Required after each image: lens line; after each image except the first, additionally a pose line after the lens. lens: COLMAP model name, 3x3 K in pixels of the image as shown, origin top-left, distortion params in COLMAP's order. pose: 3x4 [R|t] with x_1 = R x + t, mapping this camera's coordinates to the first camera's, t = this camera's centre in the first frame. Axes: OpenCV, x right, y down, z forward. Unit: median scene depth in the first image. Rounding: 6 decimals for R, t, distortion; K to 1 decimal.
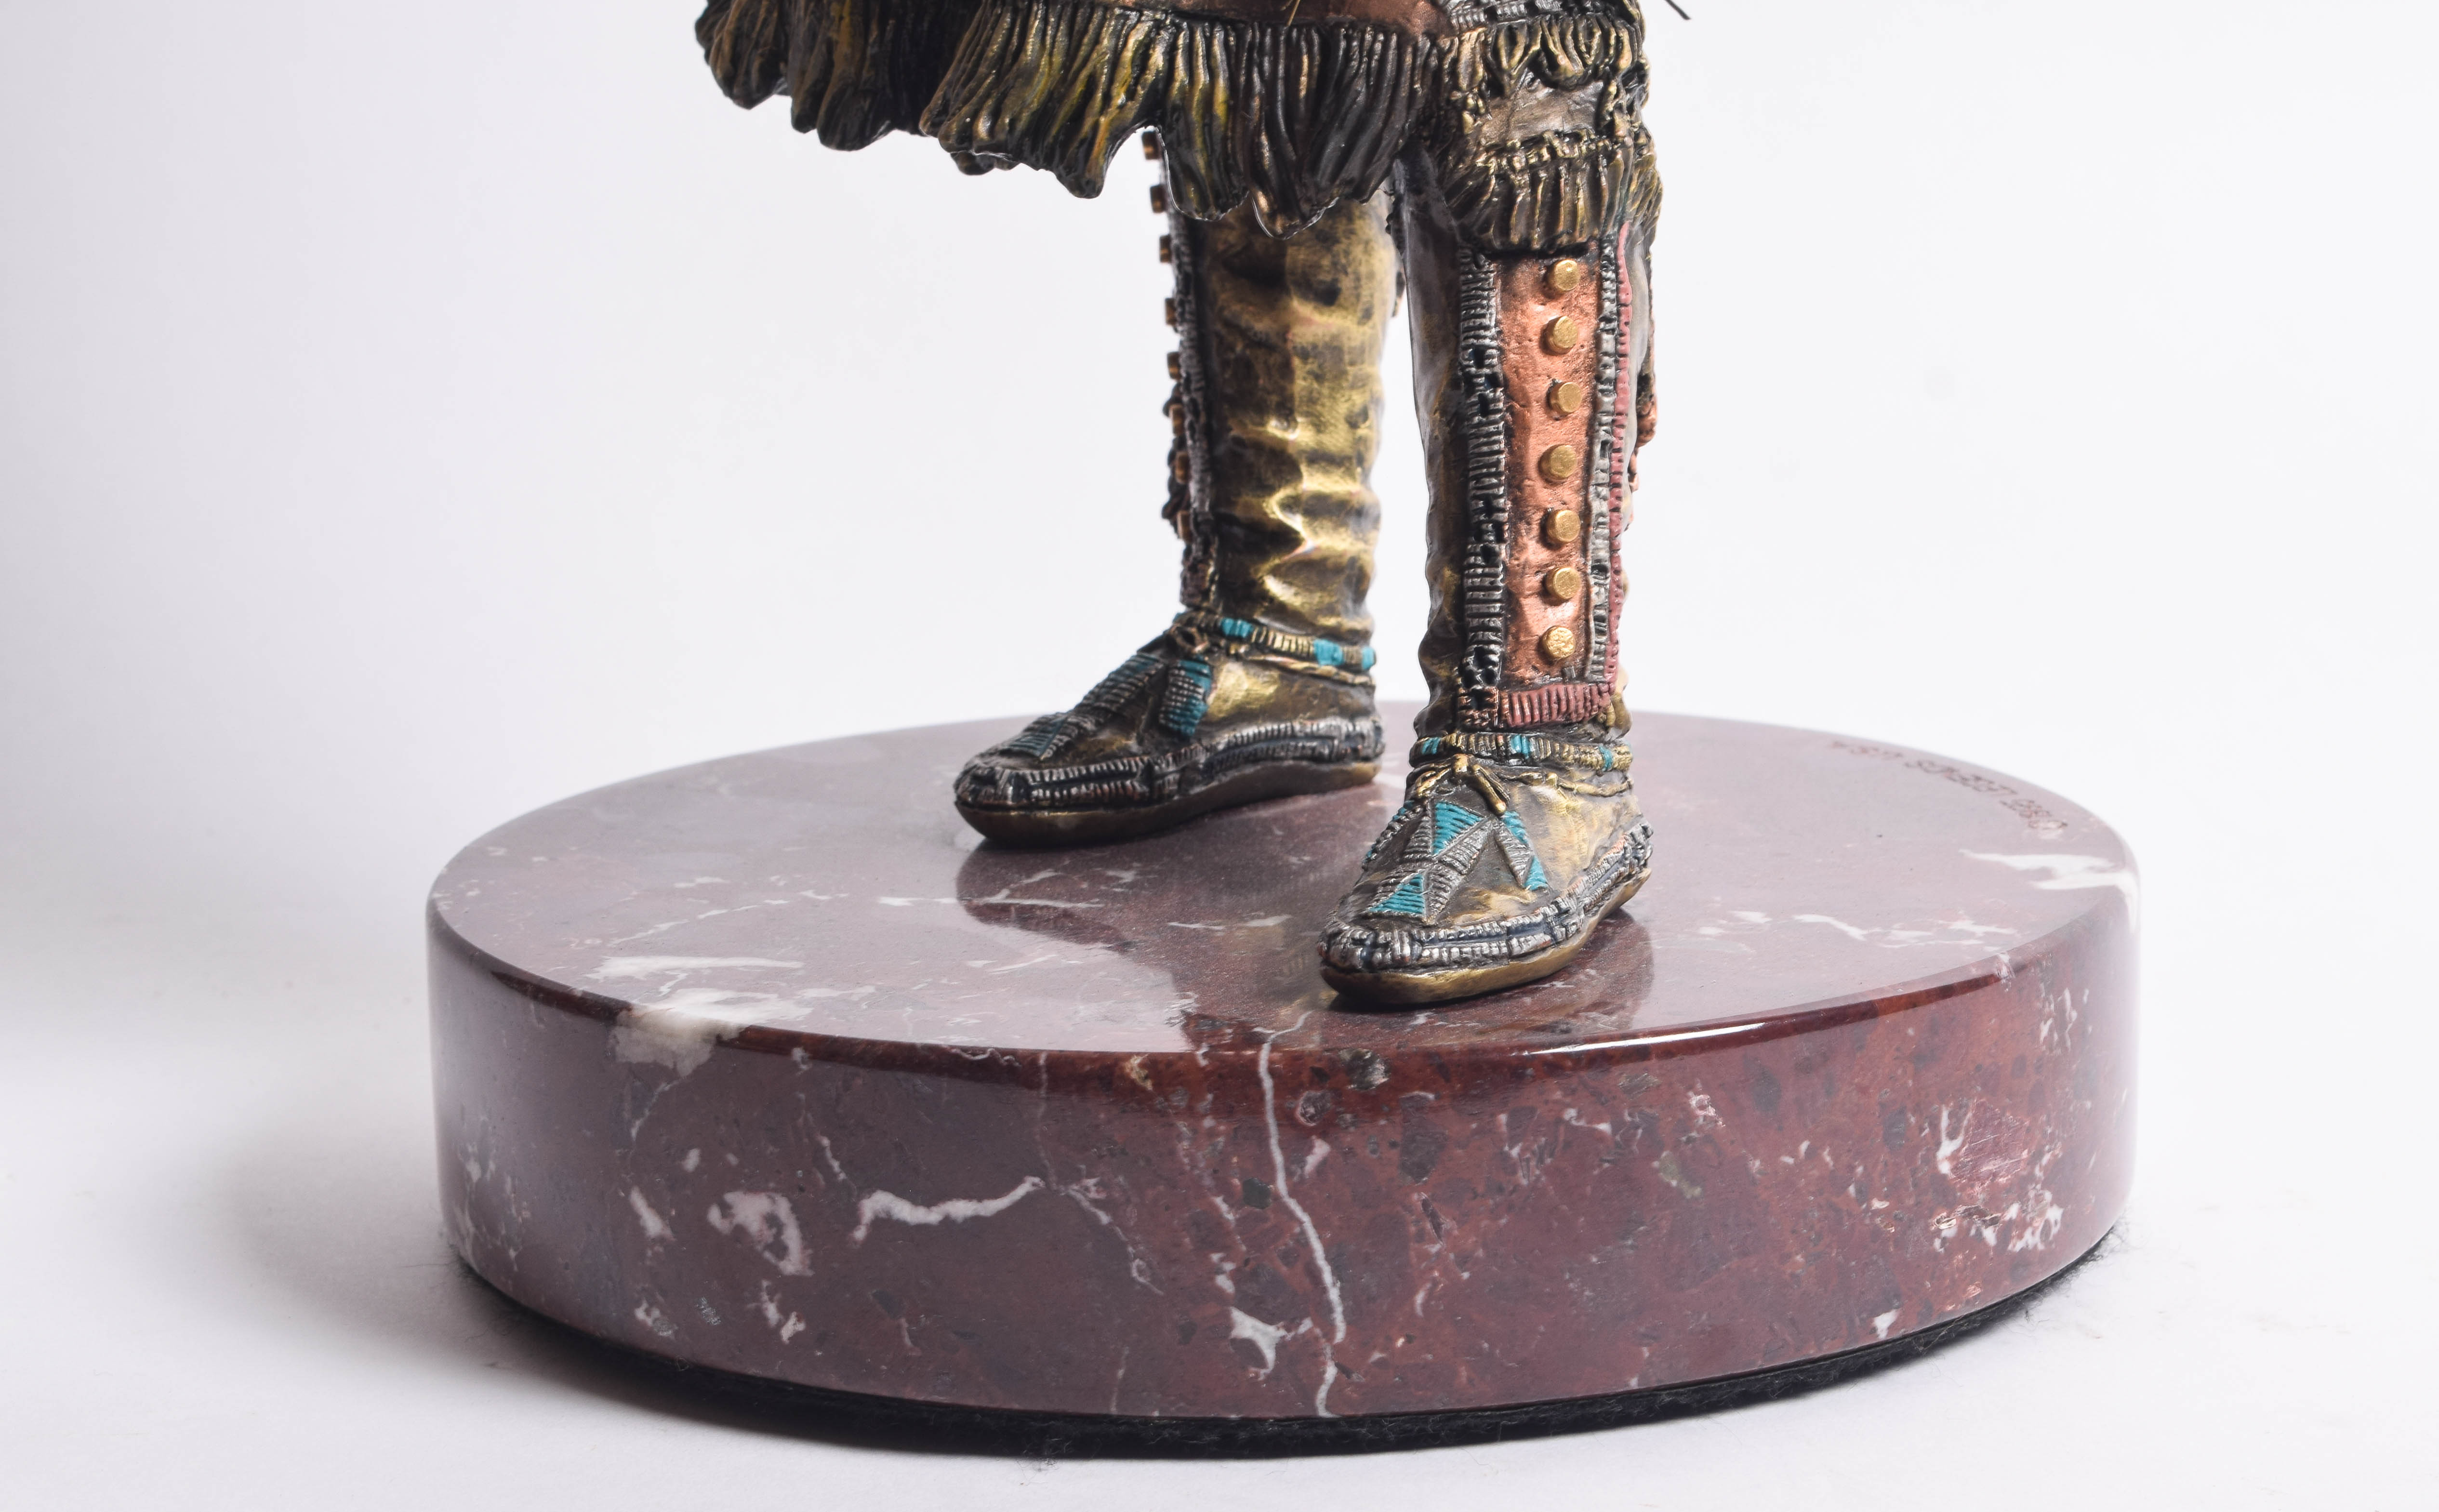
lens RADIAL K [[6697.3, 0, 1220.1], [0, 6697.3, 765.0], [0, 0, 1]] dist [-0.073560, 0.000000]
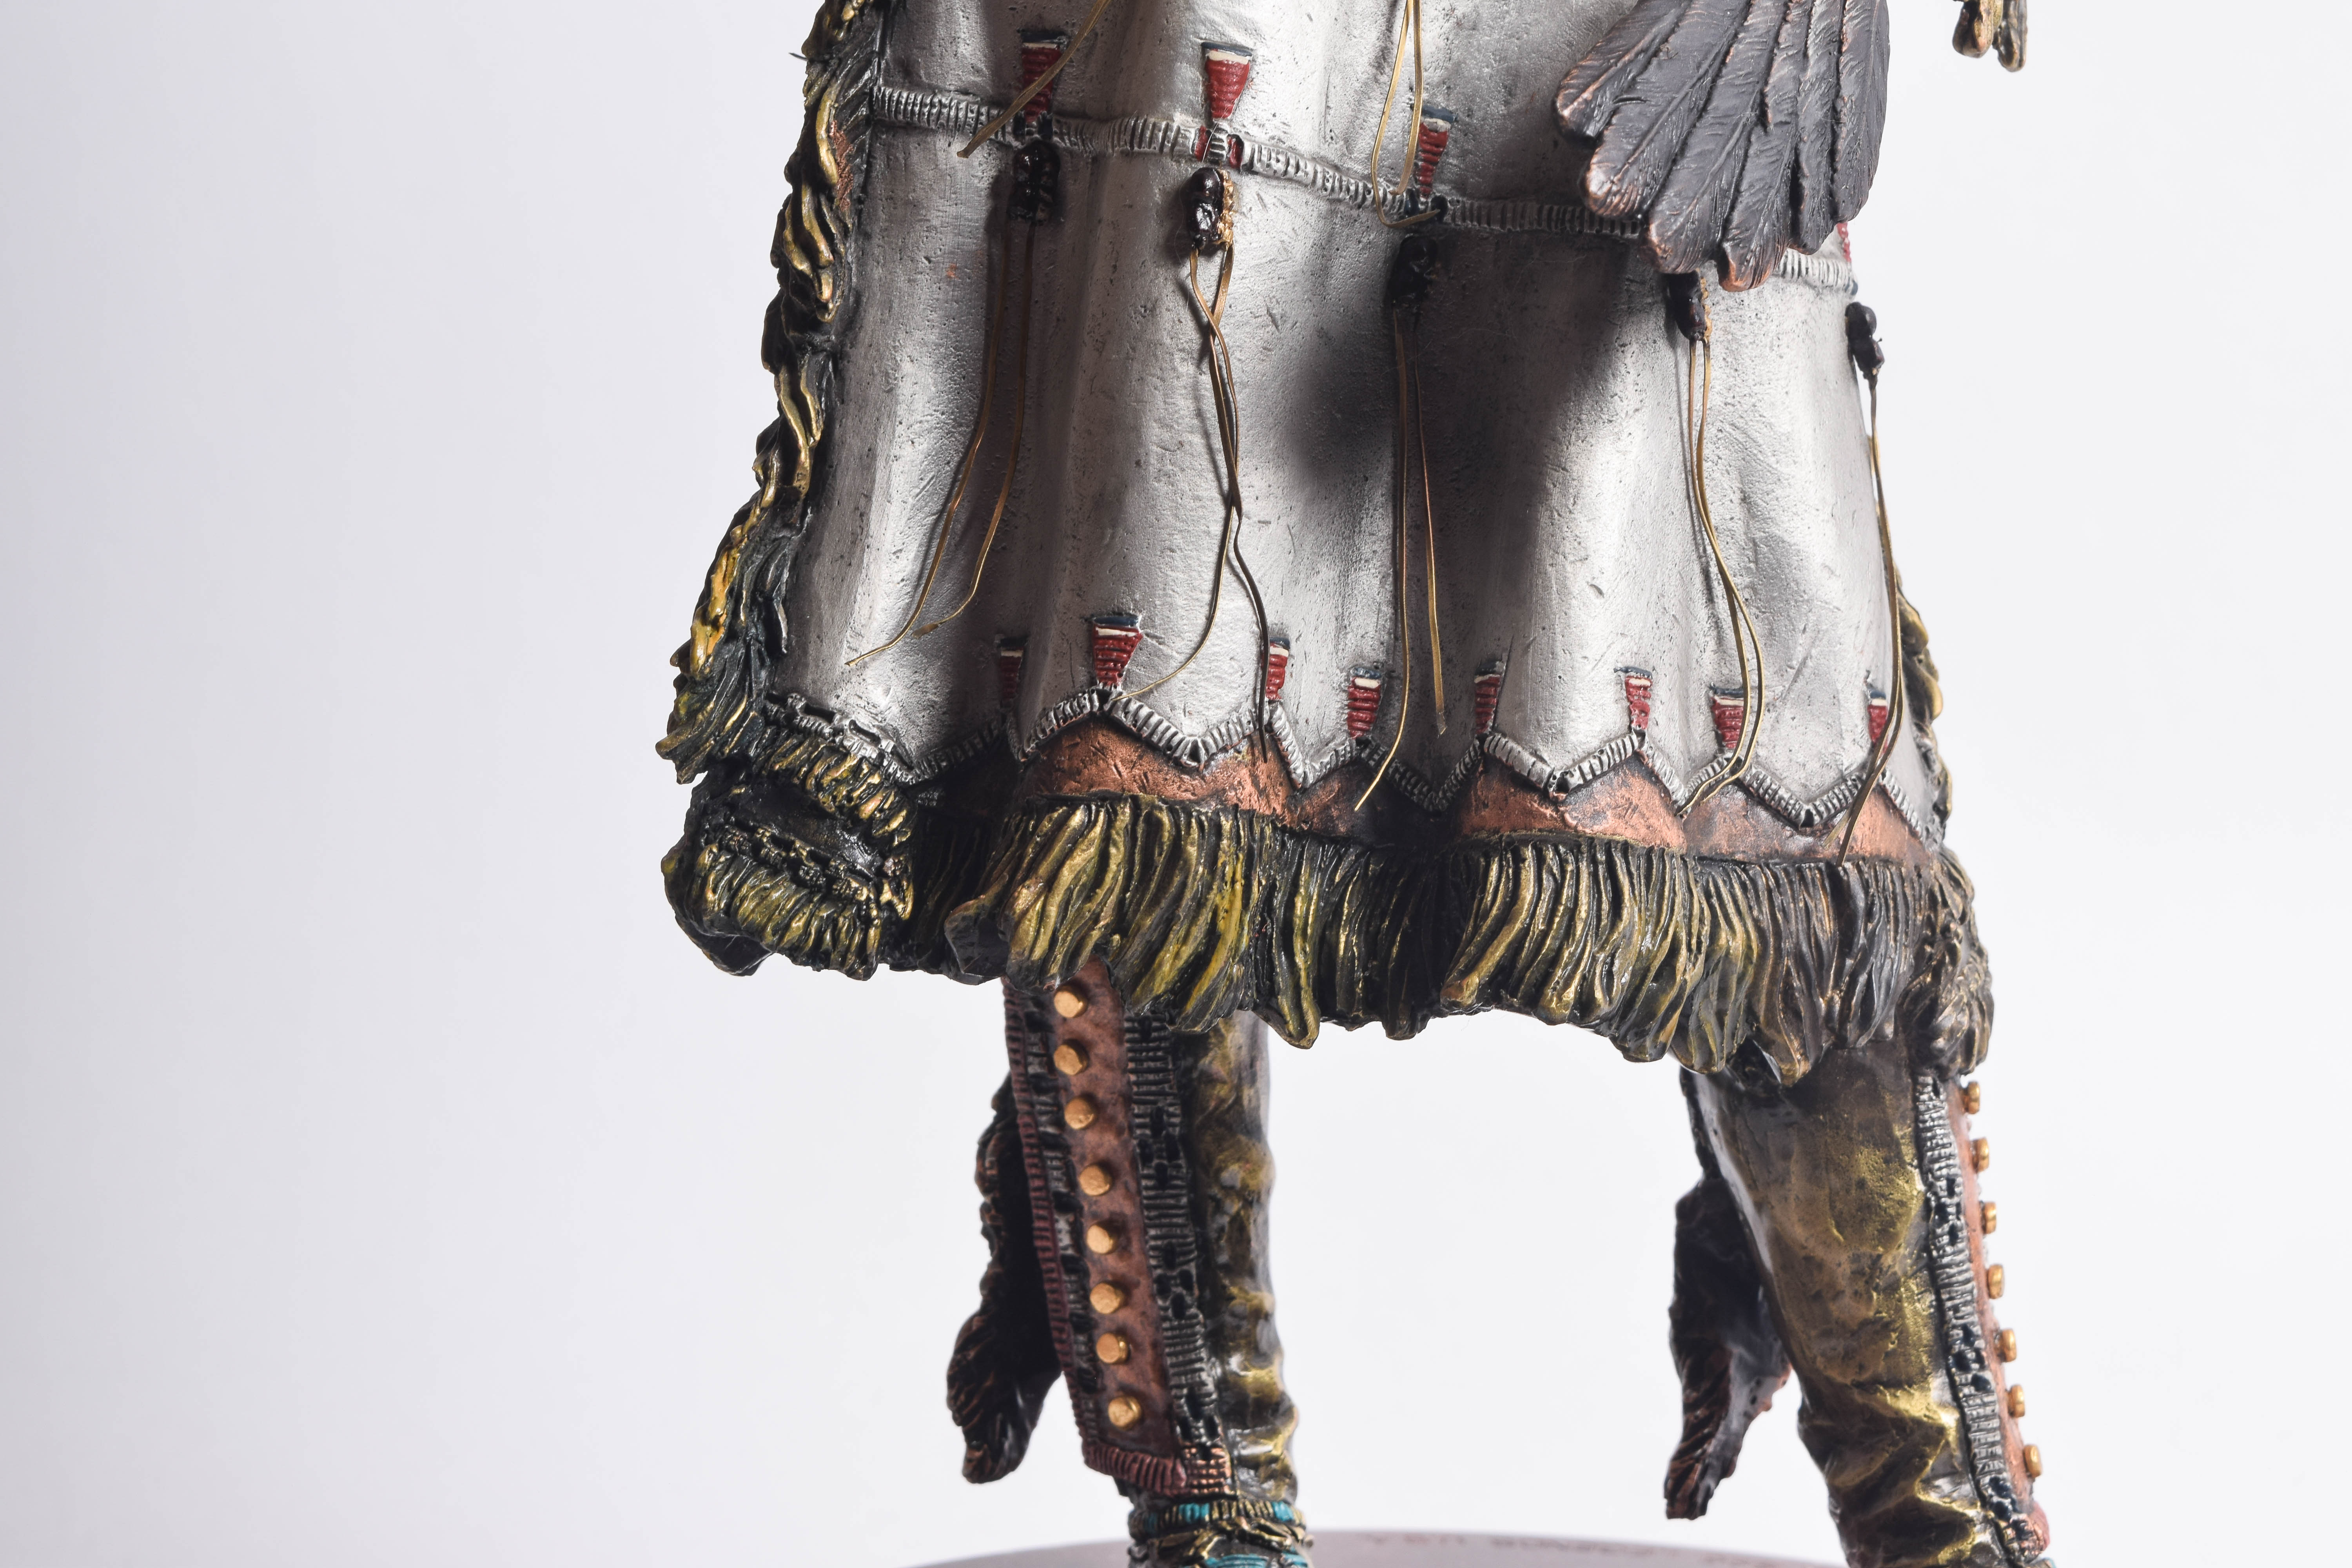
lens RADIAL K [[5344.8, 0, 1182.2], [0, 5344.8, 778.1], [0, 0, 1]] dist [-0.050171, 0.000000]
pose [[0.537073, -0.037887, 0.842685, -0.713308], [0.118433, 0.992482, -0.030860, -0.114415], [-0.835181, 0.116376, 0.537522, 0.689983]]
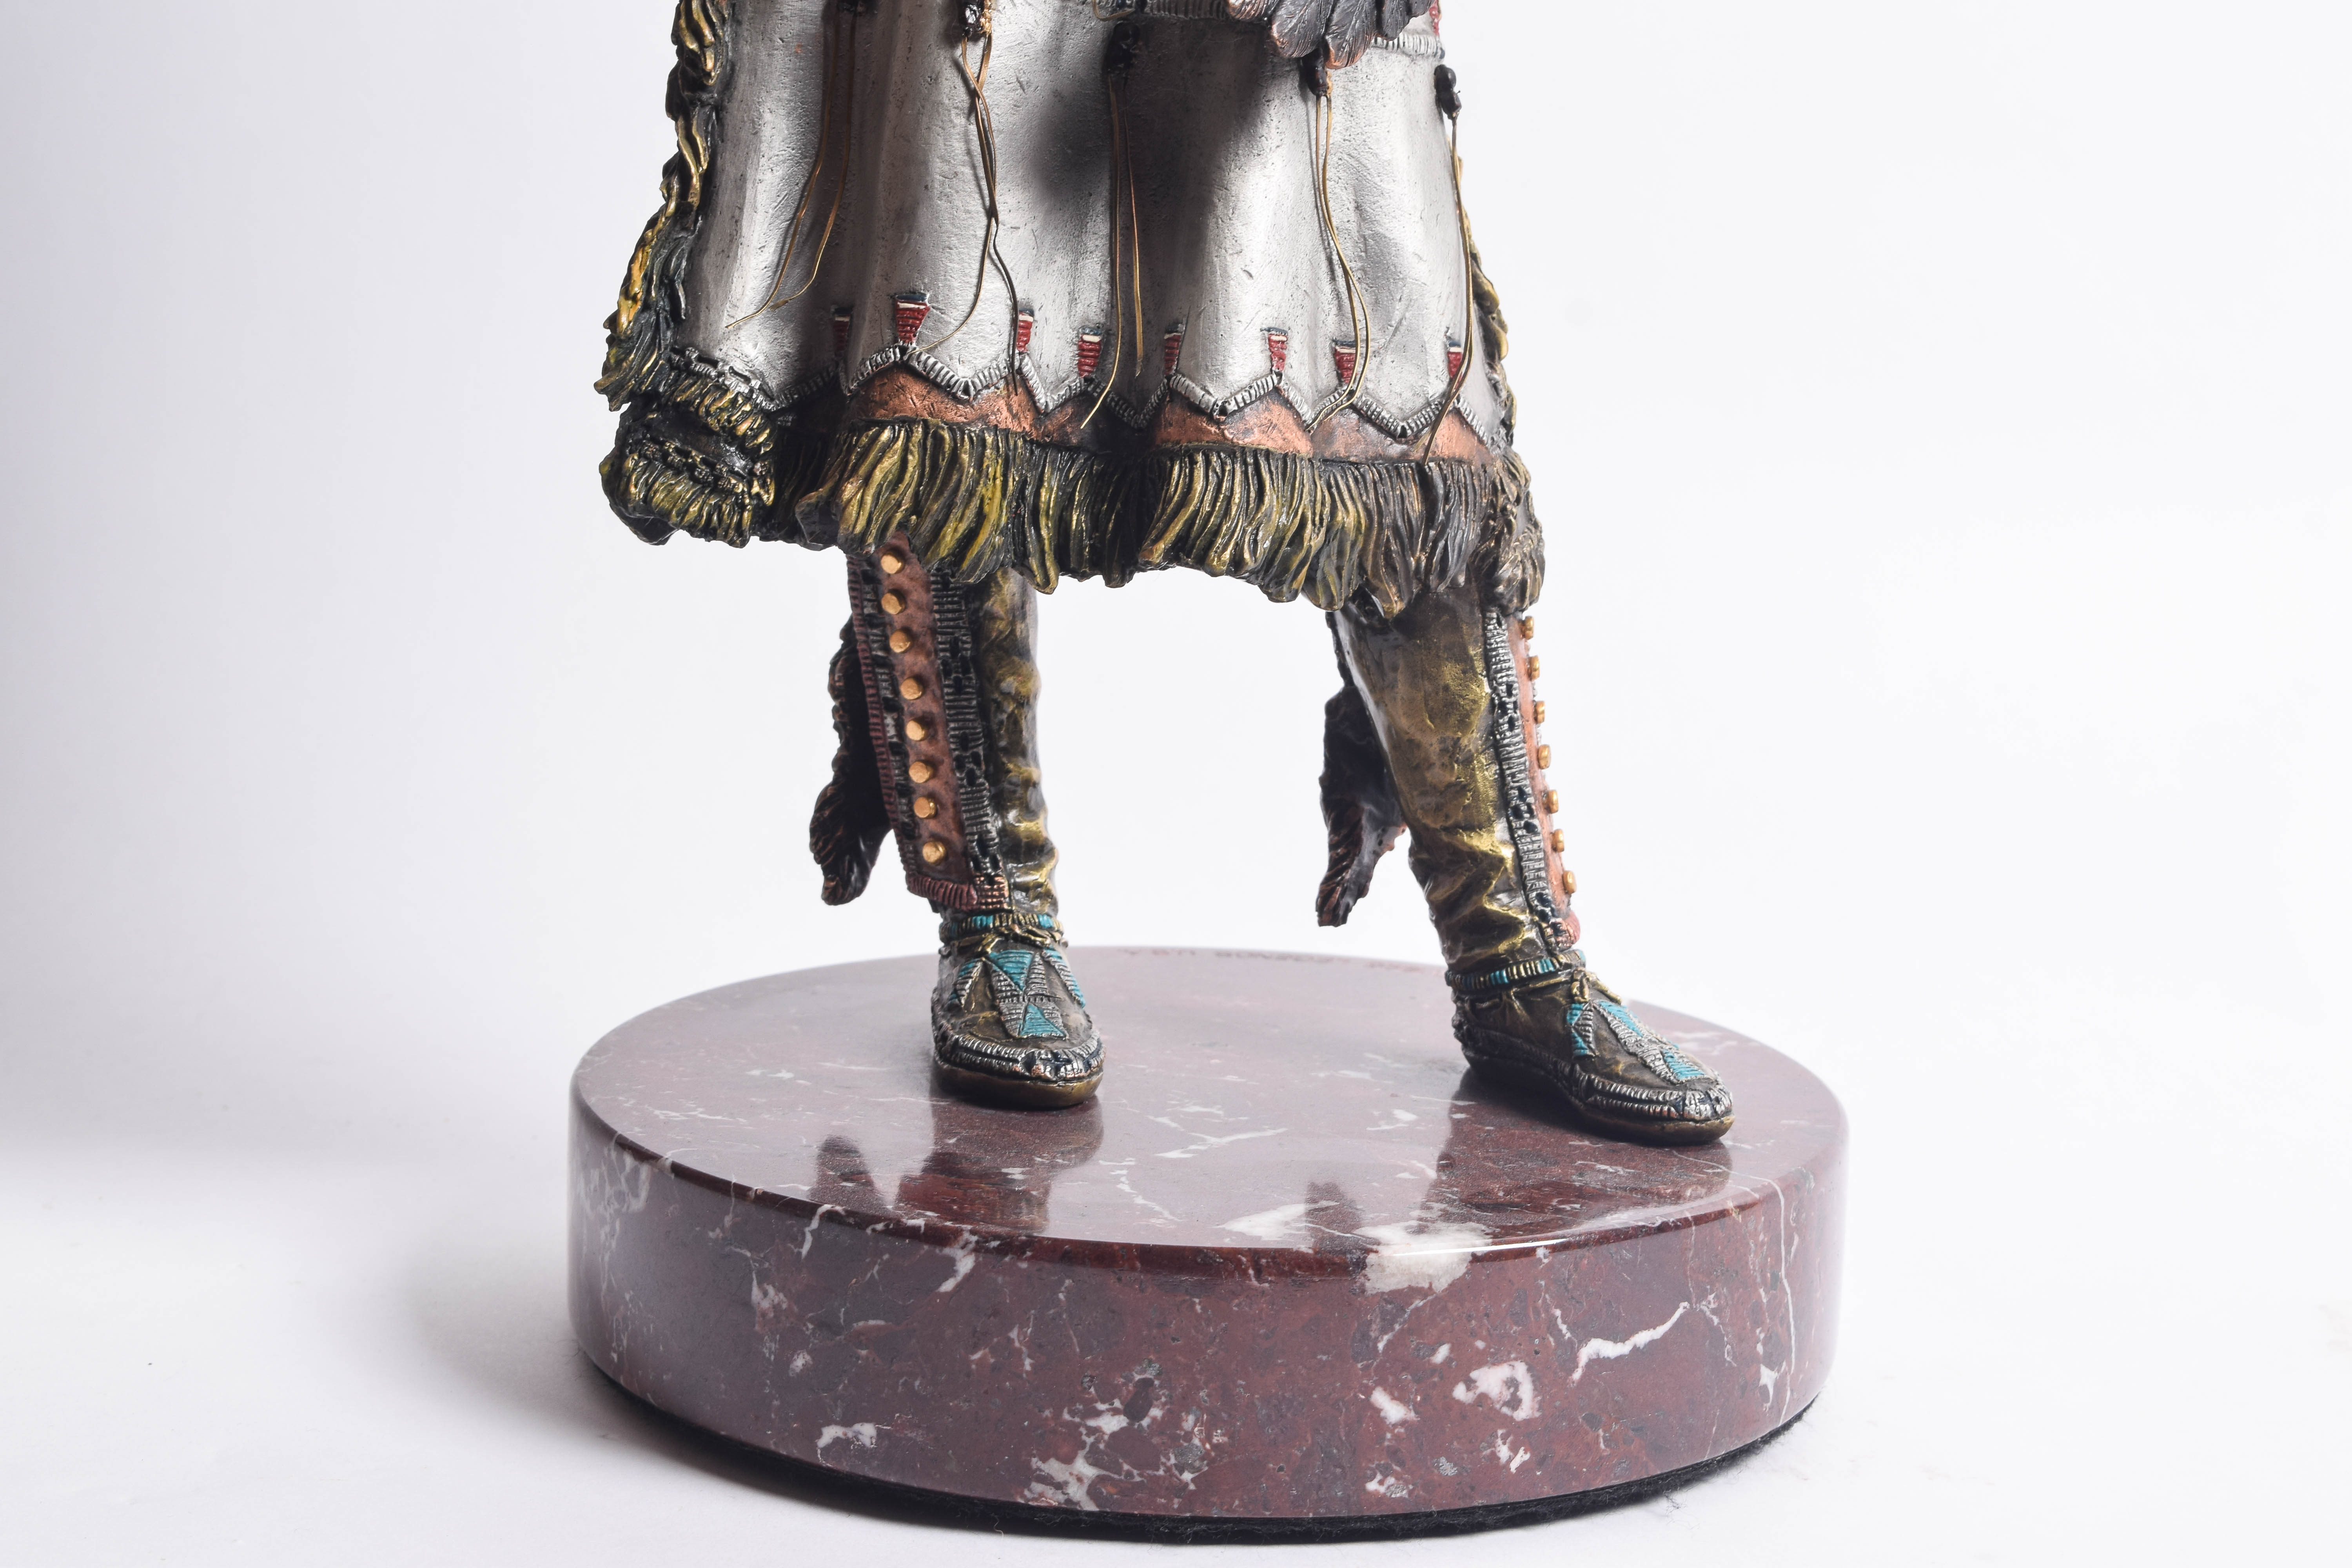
lens RADIAL K [[4974.4, 0, 1176.2], [0, 4974.4, 772.4], [0, 0, 1]] dist [-0.020545, 0.000000]
pose [[0.529379, -0.110361, 0.841177, -0.917427], [0.122509, 0.991055, 0.052925, -0.112054], [-0.839493, 0.075034, 0.538164, 0.516151]]
